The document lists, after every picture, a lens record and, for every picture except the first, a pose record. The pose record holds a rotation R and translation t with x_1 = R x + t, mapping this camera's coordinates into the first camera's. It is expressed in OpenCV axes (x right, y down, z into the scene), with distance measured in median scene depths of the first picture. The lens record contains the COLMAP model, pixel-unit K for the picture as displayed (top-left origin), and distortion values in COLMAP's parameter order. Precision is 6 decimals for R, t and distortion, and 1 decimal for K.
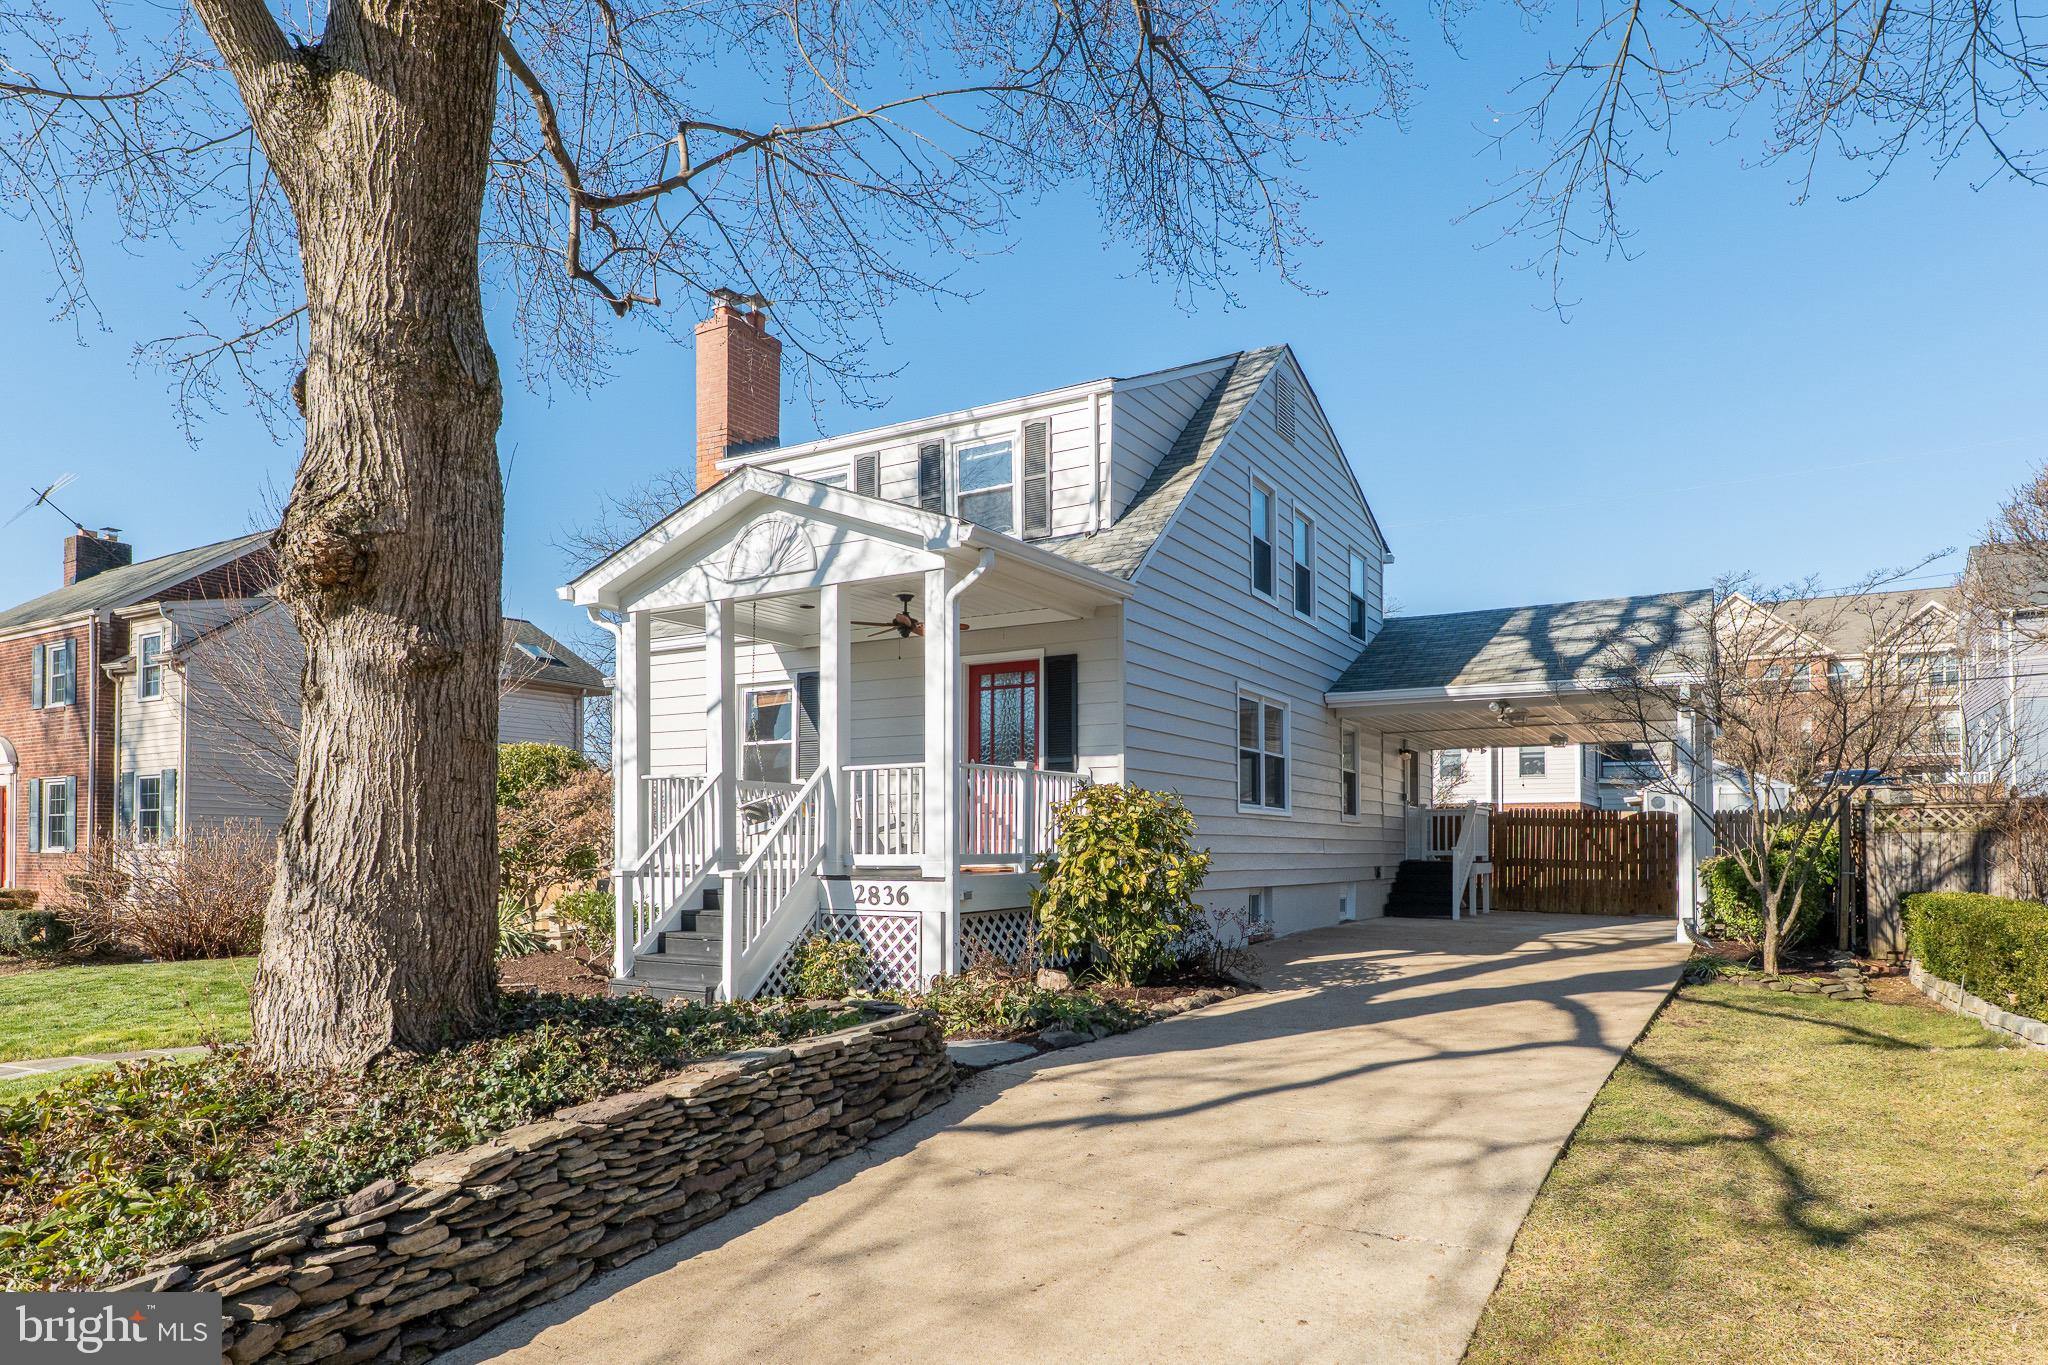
lens RADIAL K [[1238.0, 0, 1056.5], [0, 1238.0, 823.4], [0, 0, 1]] dist [-0.001866, 0.000303]
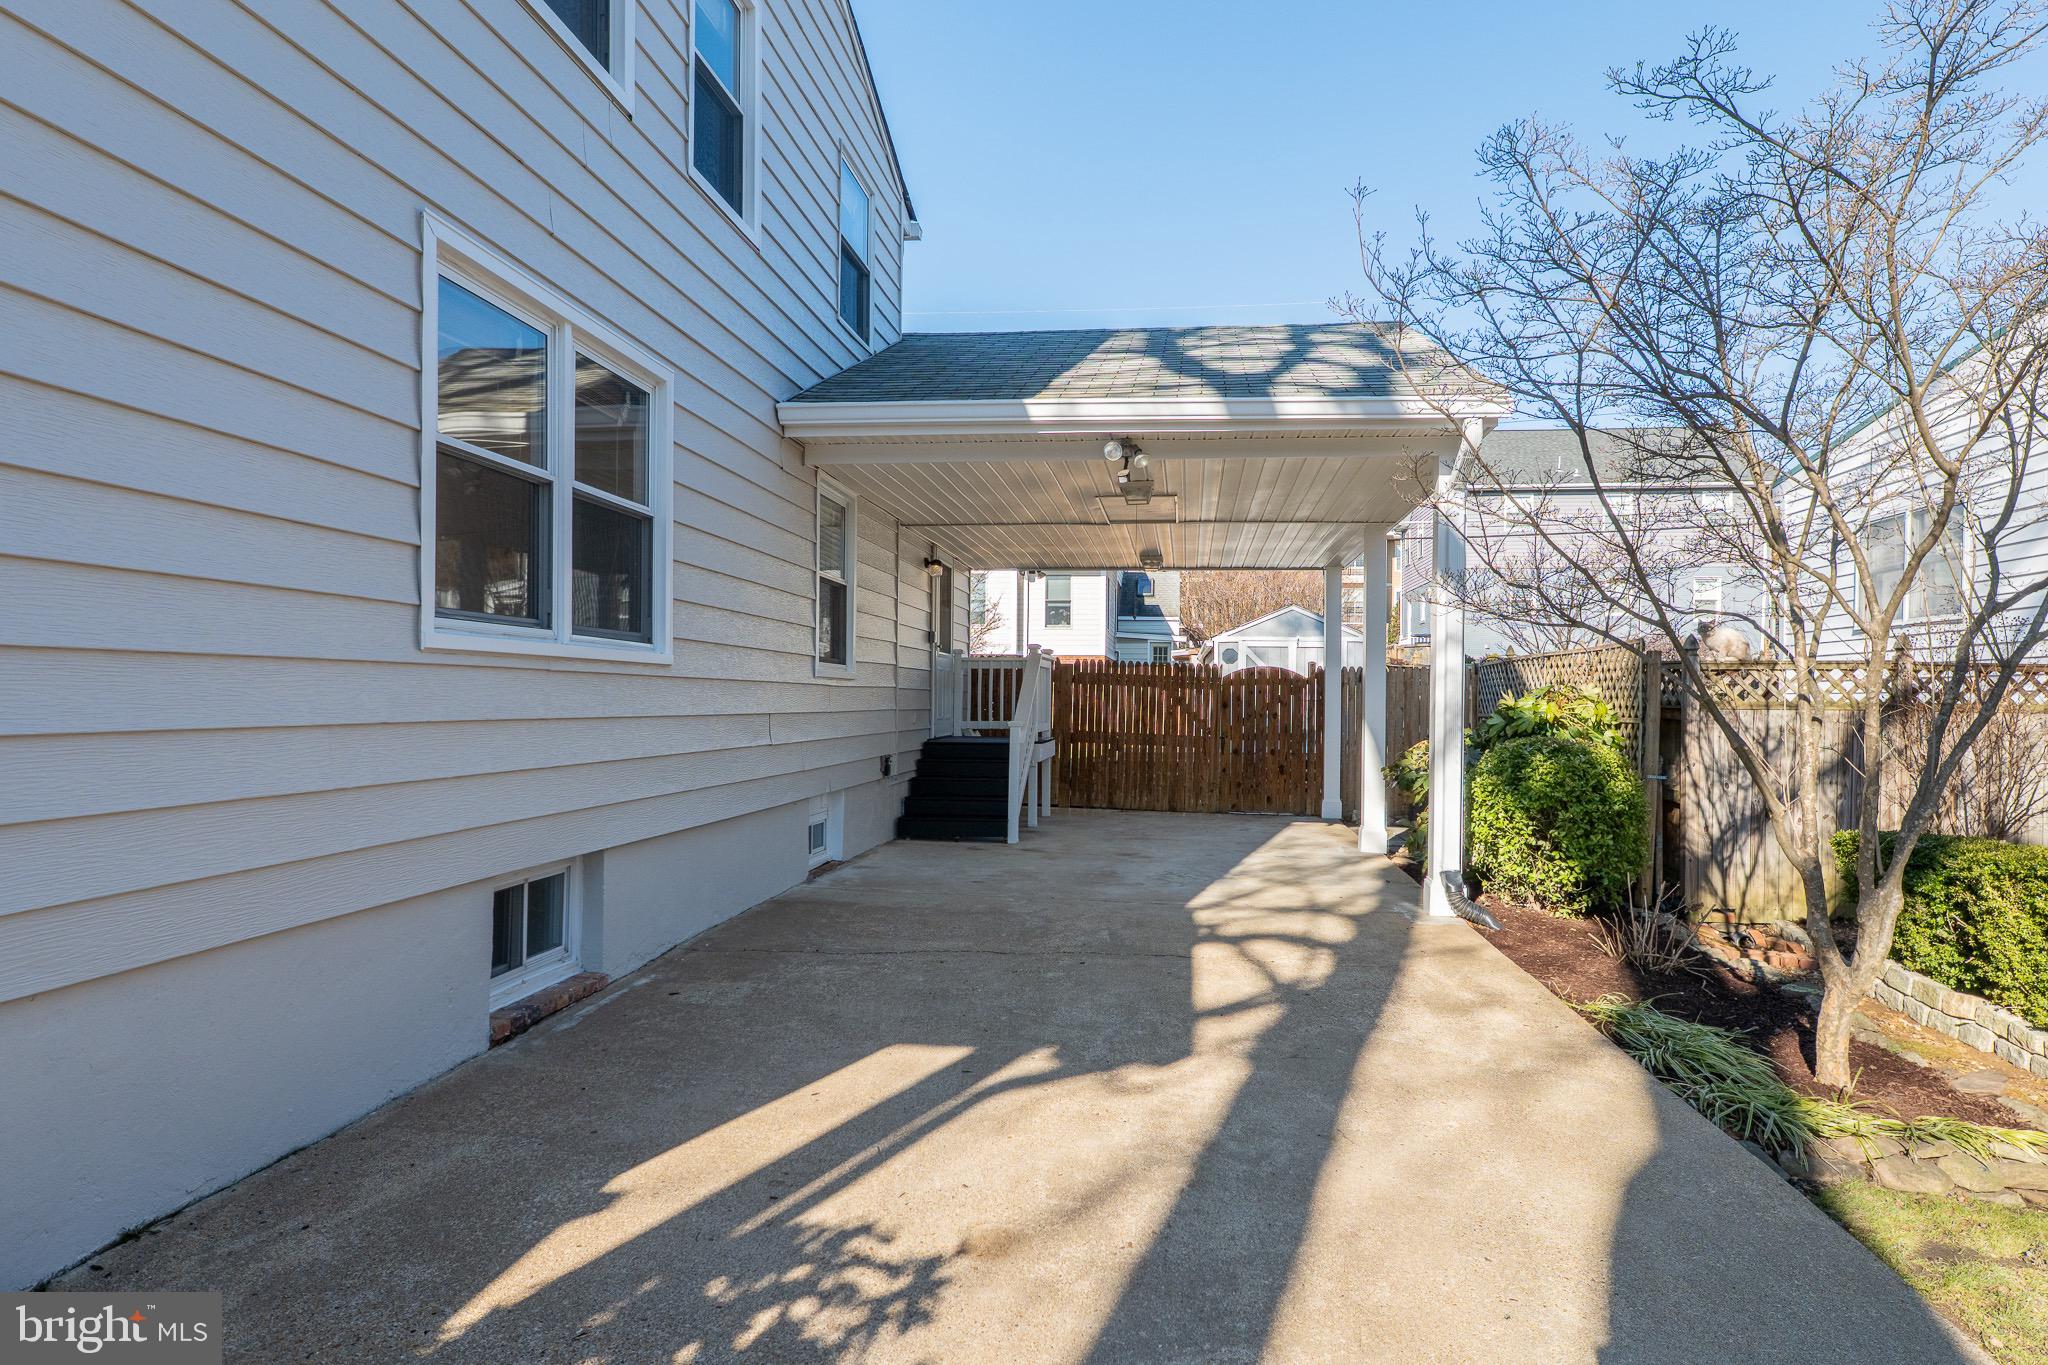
lens RADIAL K [[1106.4, 0, 1028.9], [0, 1106.4, 686.1], [0, 0, 1]] dist [0.000797, 0.000059]
pose [[0.931192, 0.012260, 0.364322, 0.138538], [-0.016802, 0.999816, 0.009300, -0.003119], [-0.364141, -0.014781, 0.931227, 0.515423]]
